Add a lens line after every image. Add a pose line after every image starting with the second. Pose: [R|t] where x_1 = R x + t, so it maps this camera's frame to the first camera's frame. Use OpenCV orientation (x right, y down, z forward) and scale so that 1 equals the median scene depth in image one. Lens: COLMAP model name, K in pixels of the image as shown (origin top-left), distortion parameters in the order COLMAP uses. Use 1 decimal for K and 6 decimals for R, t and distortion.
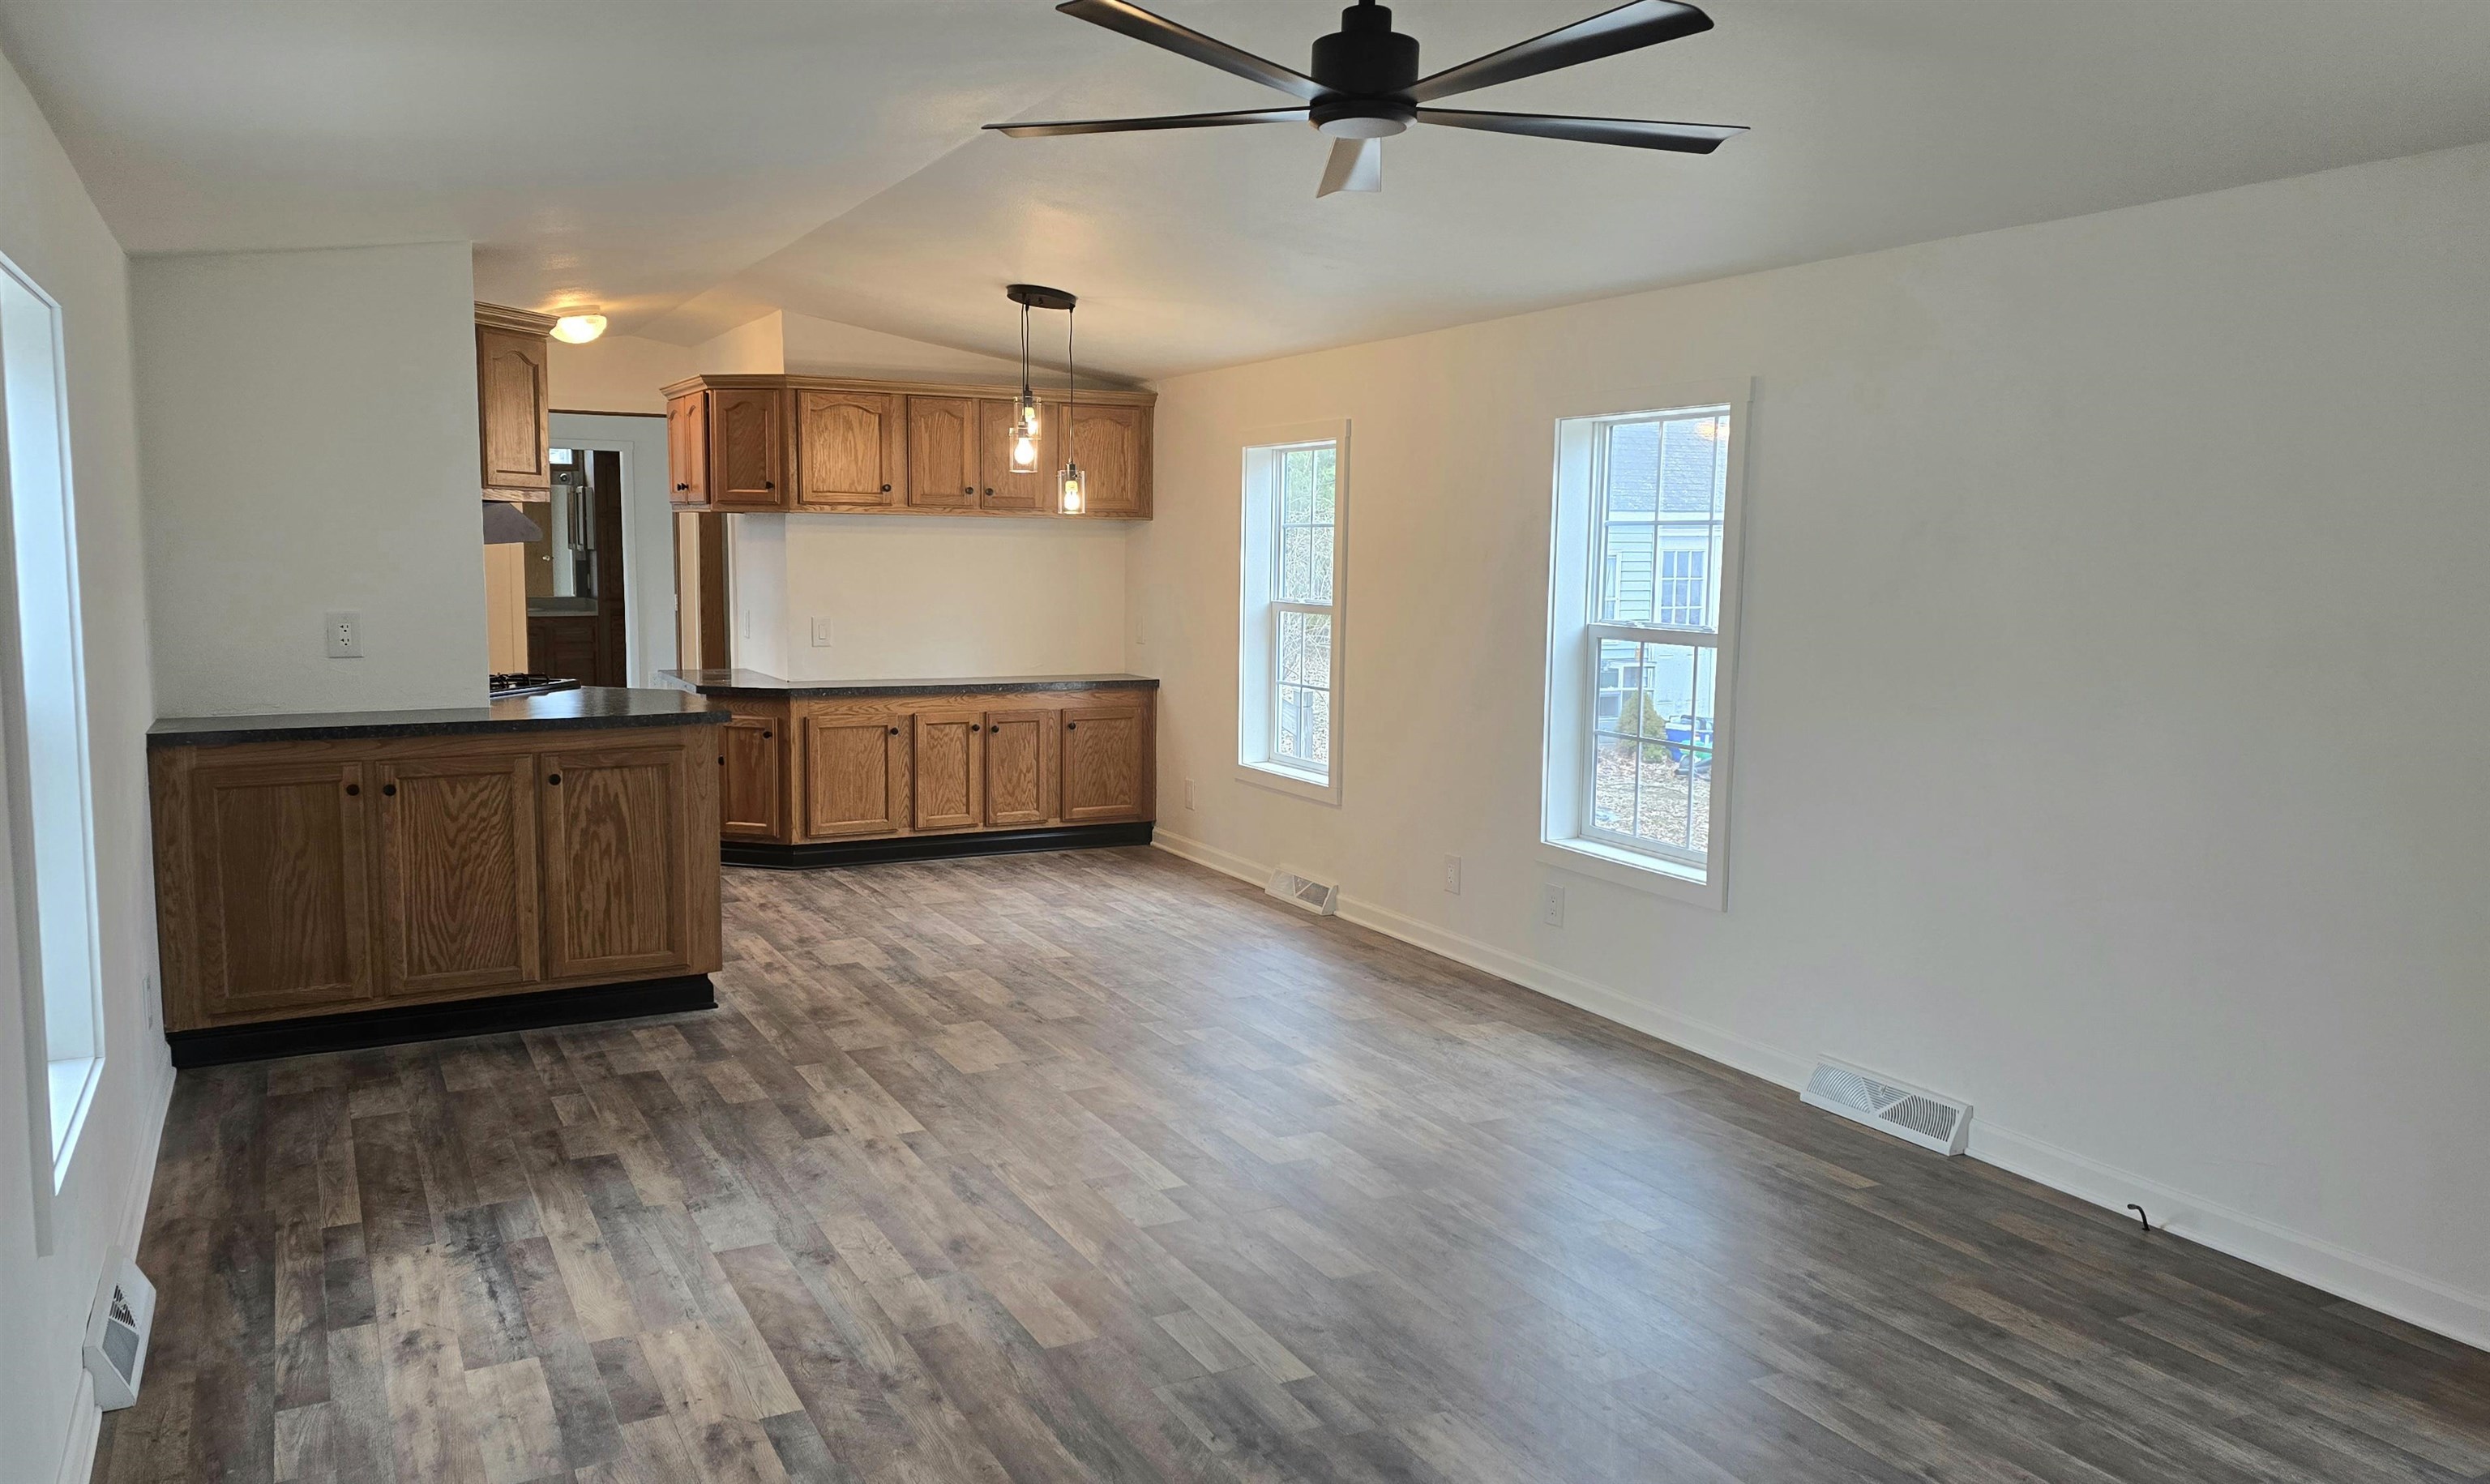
lens RADIAL K [[1763.3, 0, 1177.2], [0, 1763.3, 753.0], [0, 0, 1]] dist [0.099365, -0.103604]
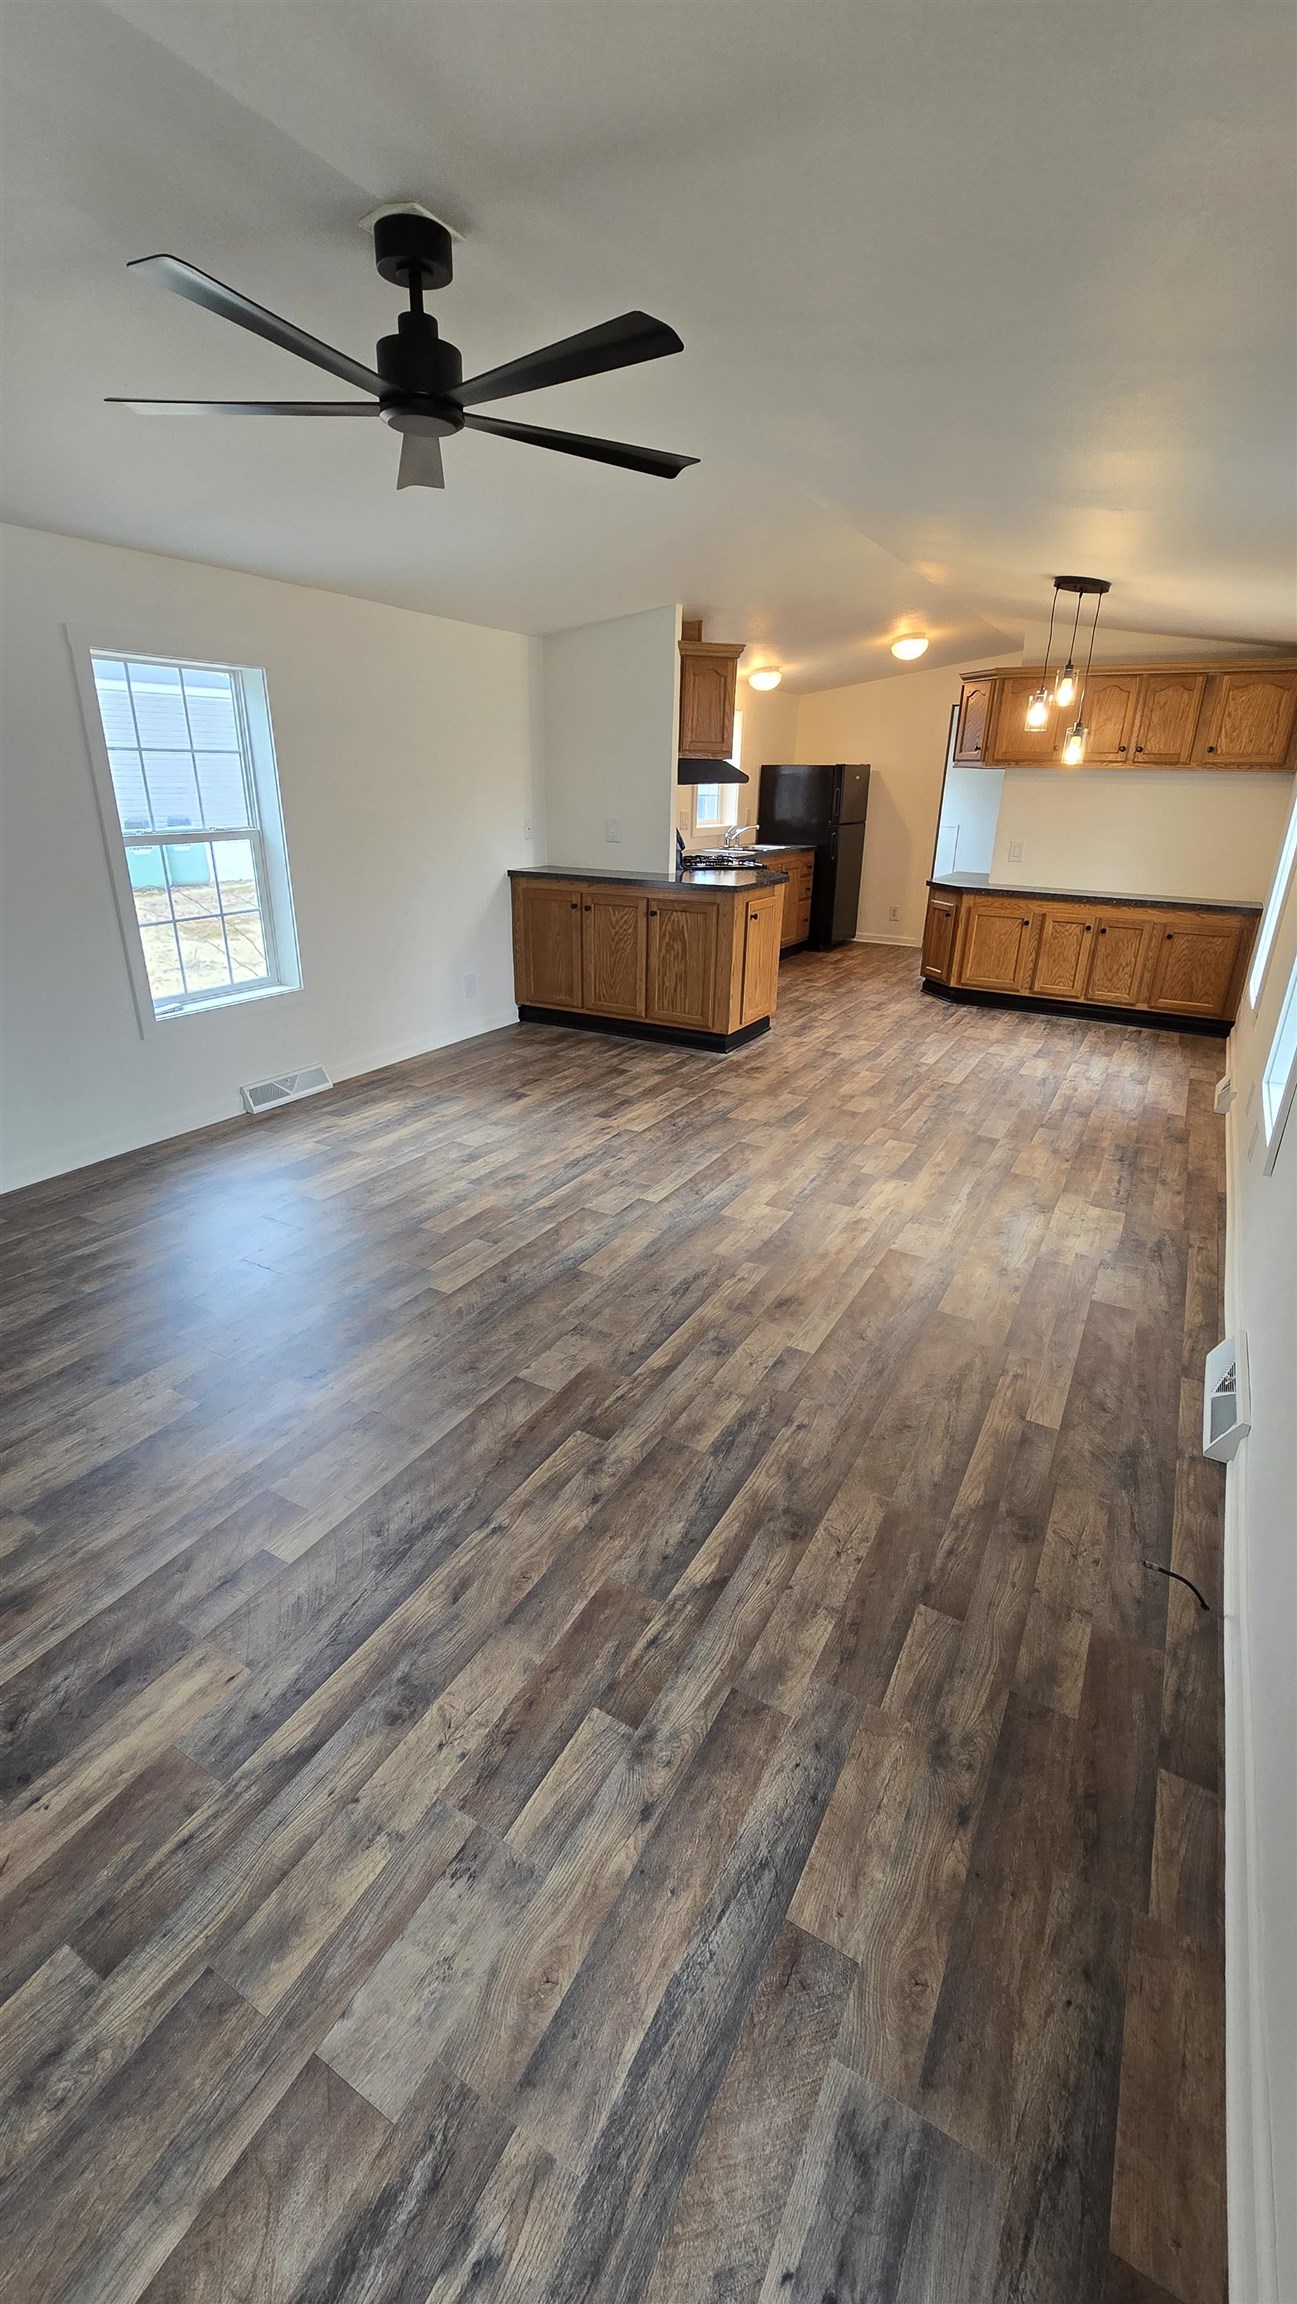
lens RADIAL K [[944.8, 0, 650.7], [0, 944.8, 1162.9], [0, 0, 1]] dist [-0.005297, 0.000115]
pose [[0.558643, 0.314448, -0.767490, 0.542263], [-0.115106, 0.945785, 0.303713, -0.042002], [0.821382, -0.081325, 0.564551, 0.428344]]
